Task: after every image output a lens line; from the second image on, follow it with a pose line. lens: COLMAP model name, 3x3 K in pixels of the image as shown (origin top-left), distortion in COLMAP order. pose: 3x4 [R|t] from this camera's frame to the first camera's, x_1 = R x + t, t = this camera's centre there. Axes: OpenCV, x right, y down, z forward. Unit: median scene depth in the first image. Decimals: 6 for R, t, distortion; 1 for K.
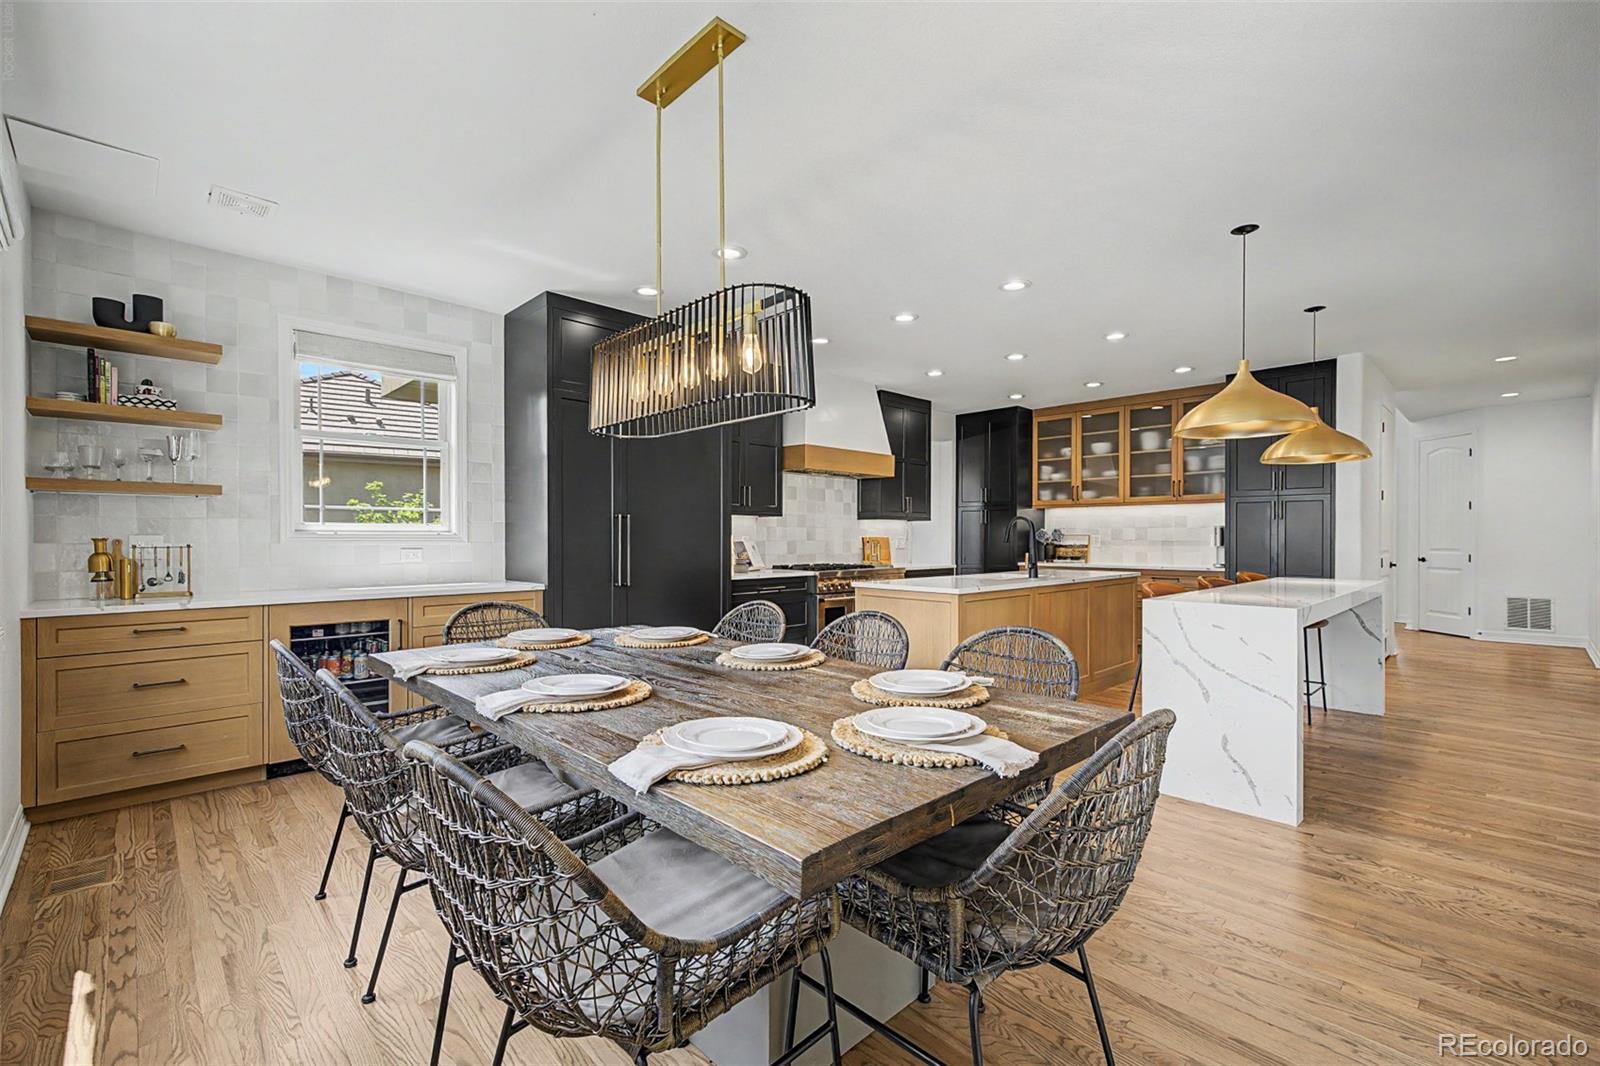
lens RADIAL K [[680.7, 0, 797.4], [0, 680.7, 542.0], [0, 0, 1]] dist [-0.000298, -0.000042]
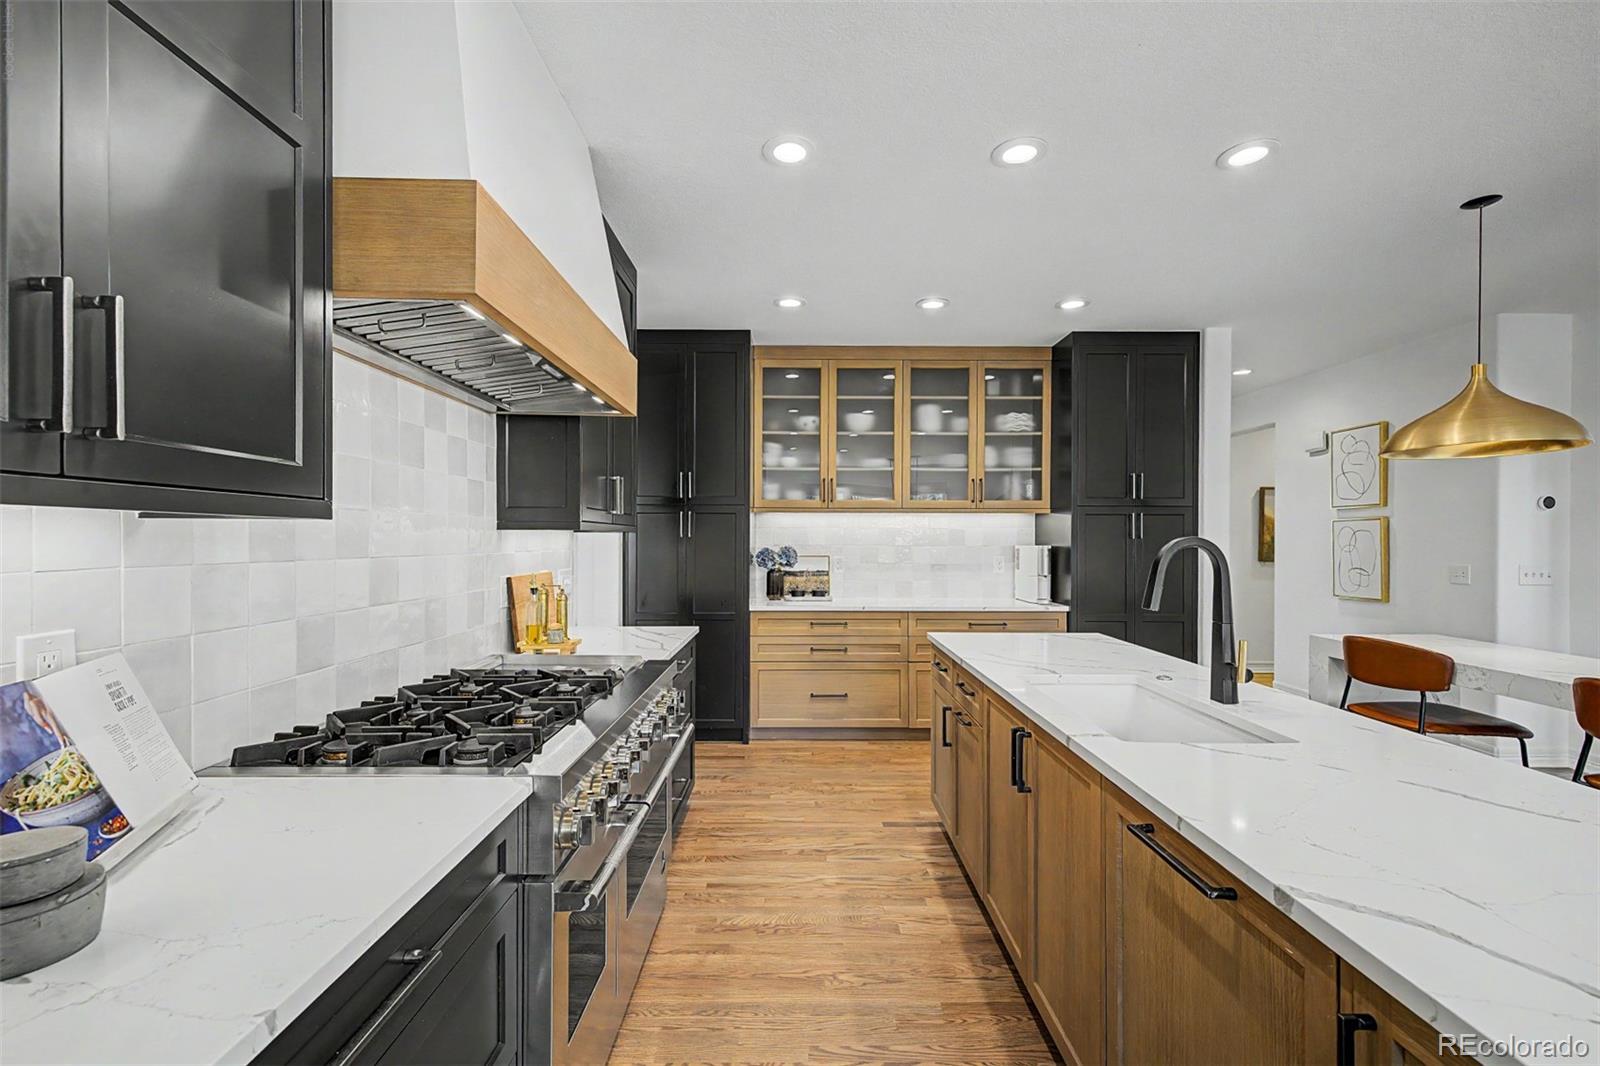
lens RADIAL K [[674.1, 0, 800.0], [0, 674.1, 533.0], [0, 0, 1]] dist [-0.002113, -0.000353]
pose [[0.695266, 0.007719, 0.718711, -0.057516], [0.003350, 0.999897, -0.013980, -0.026332], [-0.718744, 0.012128, 0.695169, 0.655088]]
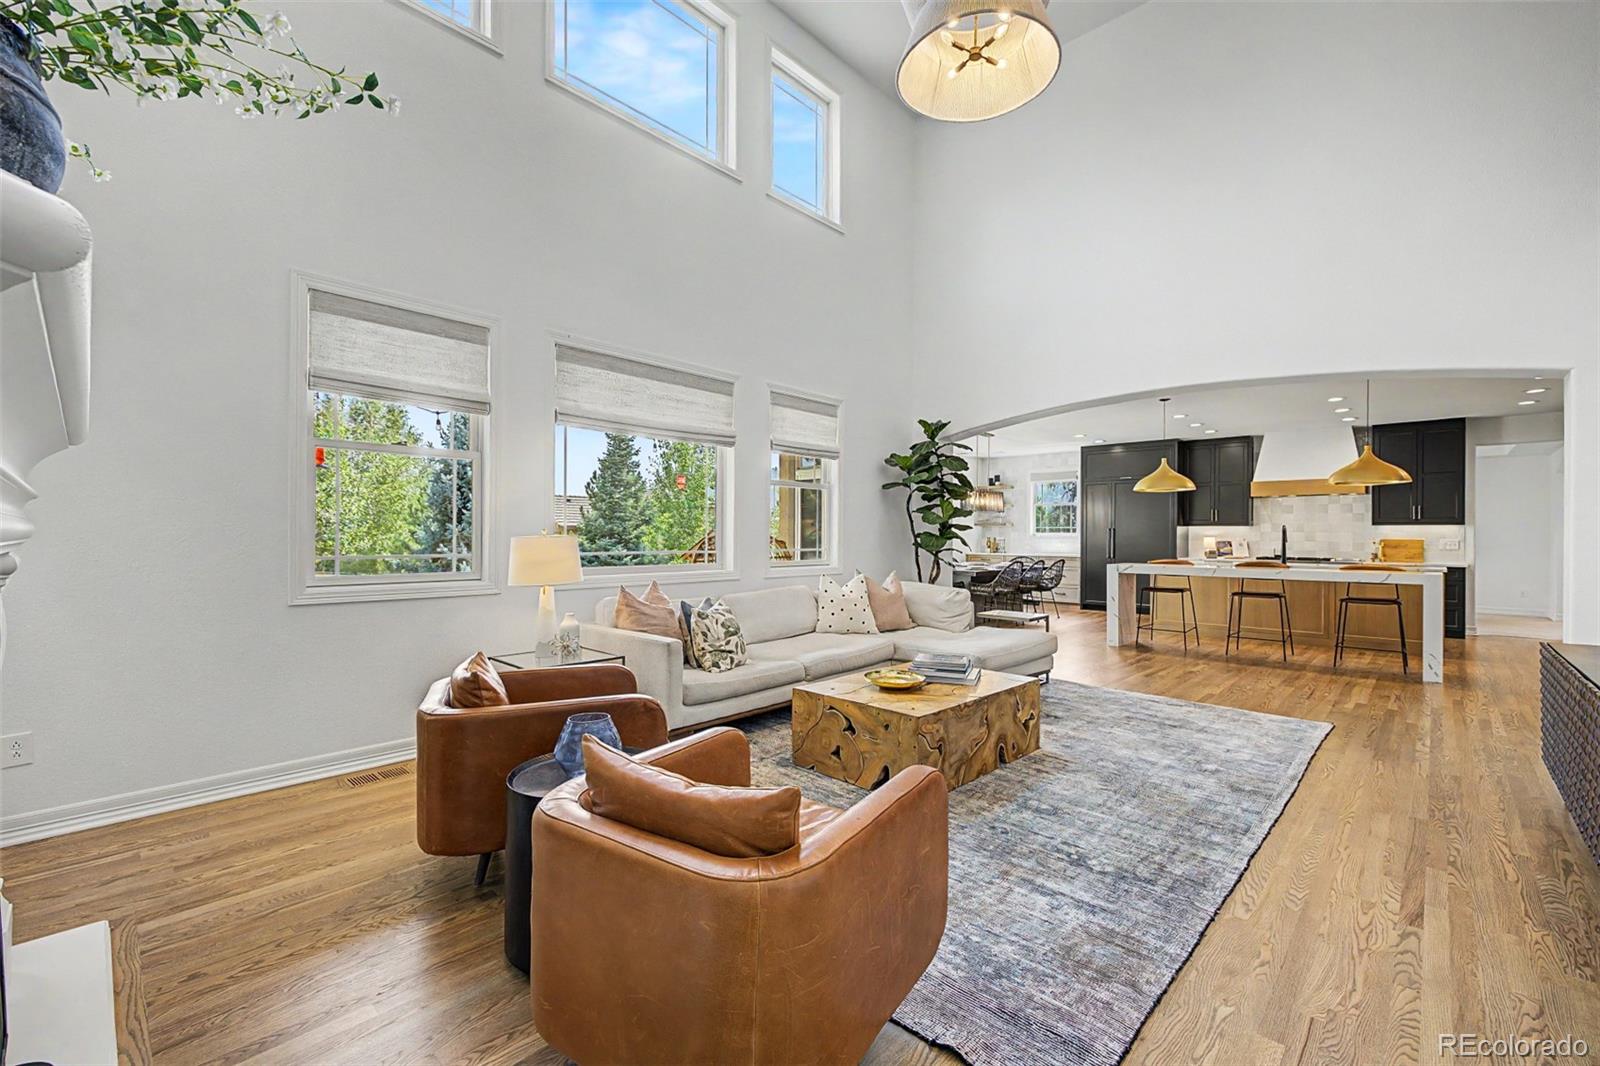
lens RADIAL K [[674.1, 0, 800.0], [0, 674.1, 533.0], [0, 0, 1]] dist [-0.002113, -0.000353]
pose [[0.038867, 0.000383, -0.999244, 1.368972], [-0.007261, 0.999974, 0.000101, -0.011546], [0.999218, 0.007251, 0.038868, -0.133303]]
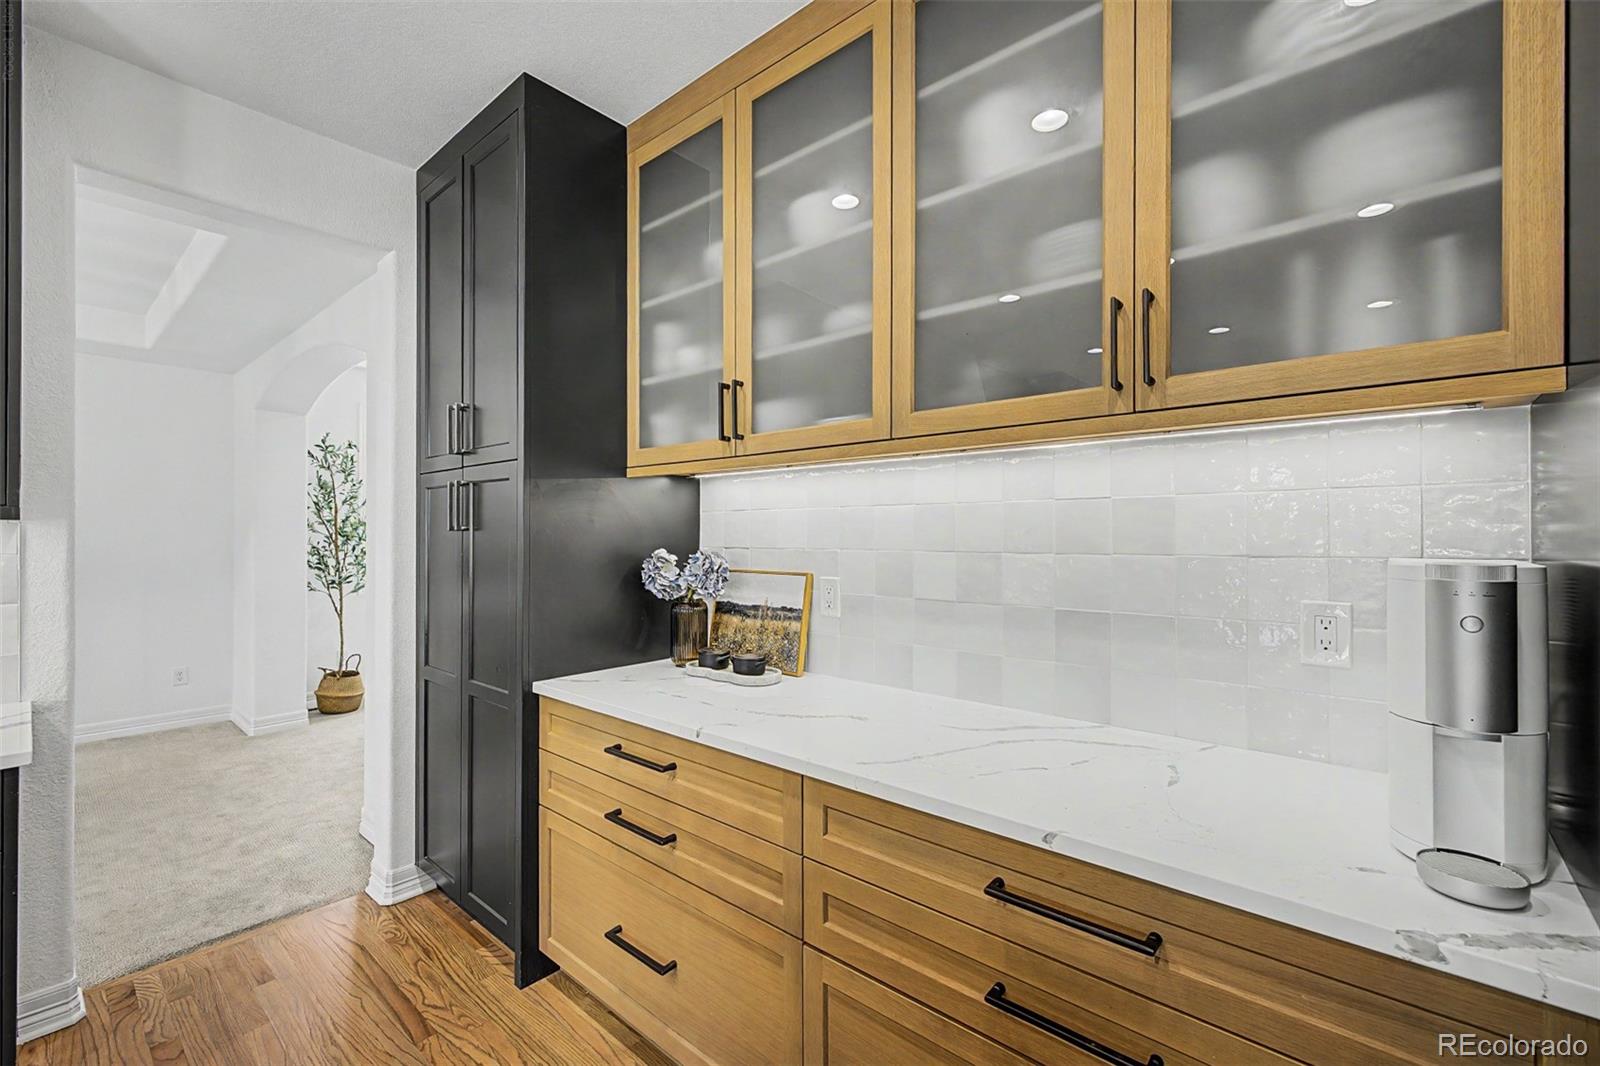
lens RADIAL K [[674.1, 0, 800.0], [0, 674.1, 533.0], [0, 0, 1]] dist [-0.002113, -0.000353]
pose [[0.995931, -0.000272, 0.090119, 0.456013], [0.001098, 0.999958, -0.009112, -0.027565], [-0.090112, 0.009174, 0.995889, 0.834273]]
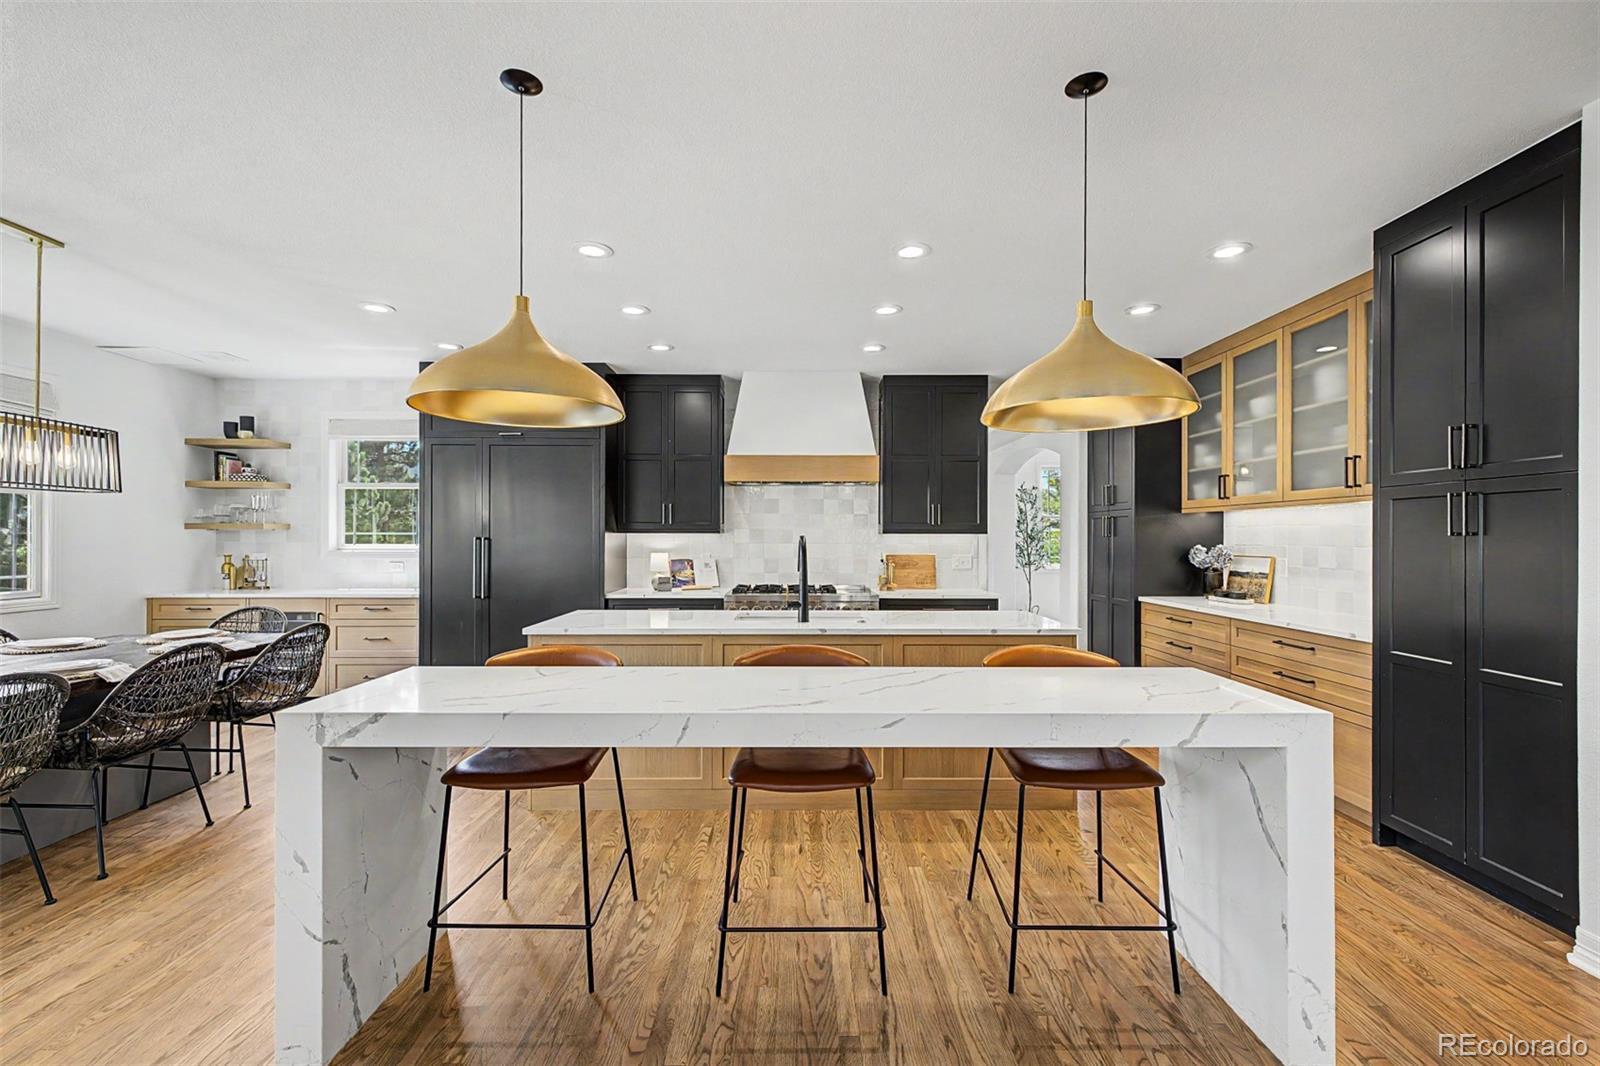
lens RADIAL K [[674.1, 0, 800.0], [0, 674.1, 533.0], [0, 0, 1]] dist [-0.002113, -0.000353]
pose [[0.726287, -0.002999, -0.687385, 0.603660], [-0.006432, 0.999917, -0.011158, -0.024934], [0.687361, 0.012525, 0.726208, 0.349544]]
